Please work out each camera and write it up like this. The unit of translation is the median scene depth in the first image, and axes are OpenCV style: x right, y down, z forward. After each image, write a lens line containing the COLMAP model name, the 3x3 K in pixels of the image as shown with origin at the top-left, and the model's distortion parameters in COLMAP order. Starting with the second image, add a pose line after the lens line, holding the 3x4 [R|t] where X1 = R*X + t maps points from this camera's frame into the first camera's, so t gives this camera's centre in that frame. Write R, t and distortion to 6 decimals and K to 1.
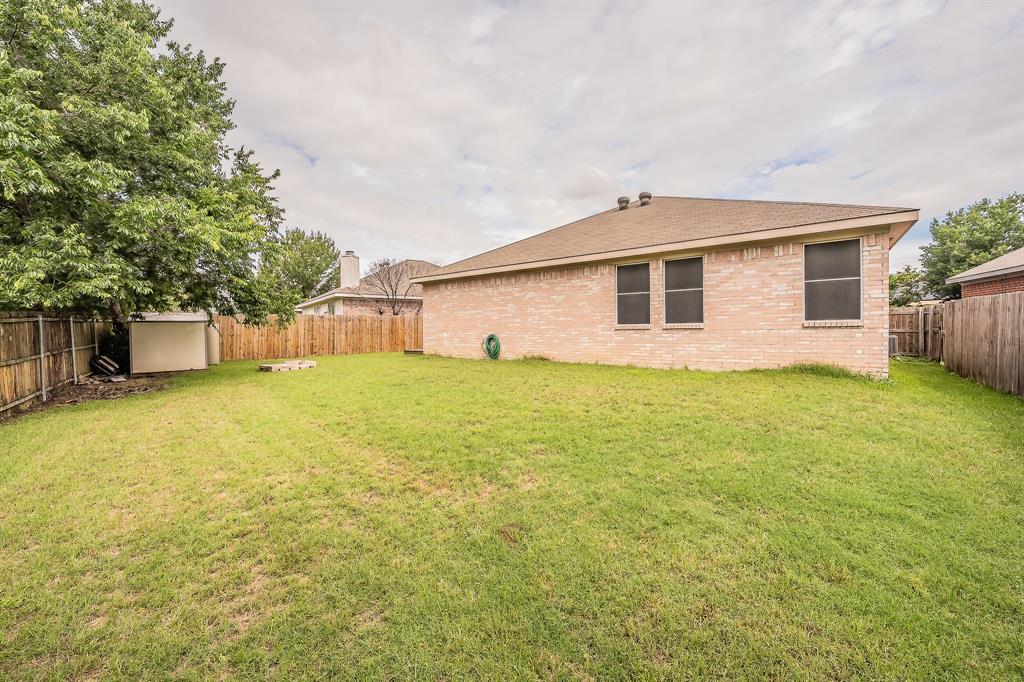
lens RADIAL K [[384.6, 0, 511.0], [0, 384.6, 334.6], [0, 0, 1]] dist [0.000758, 0.000076]
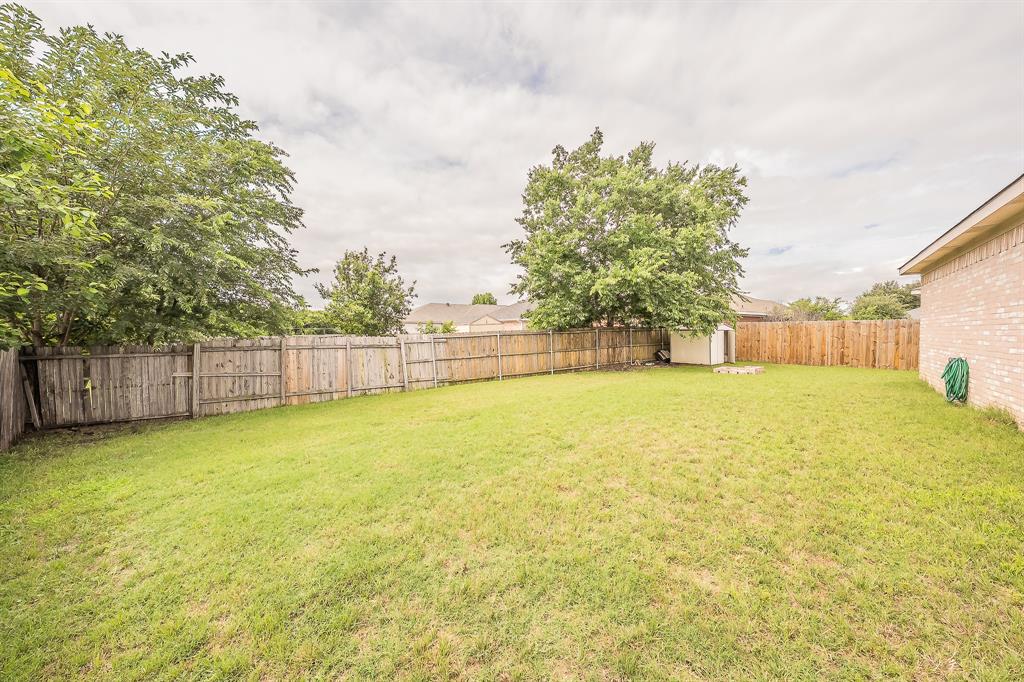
lens RADIAL K [[359.2, 0, 519.0], [0, 359.2, 335.6], [0, 0, 1]] dist [0.000831, 0.000020]
pose [[-0.205329, 0.024214, -0.978393, 0.582055], [-0.005851, 0.999646, 0.025968, -0.041914], [0.978676, 0.011057, -0.205114, 0.495020]]
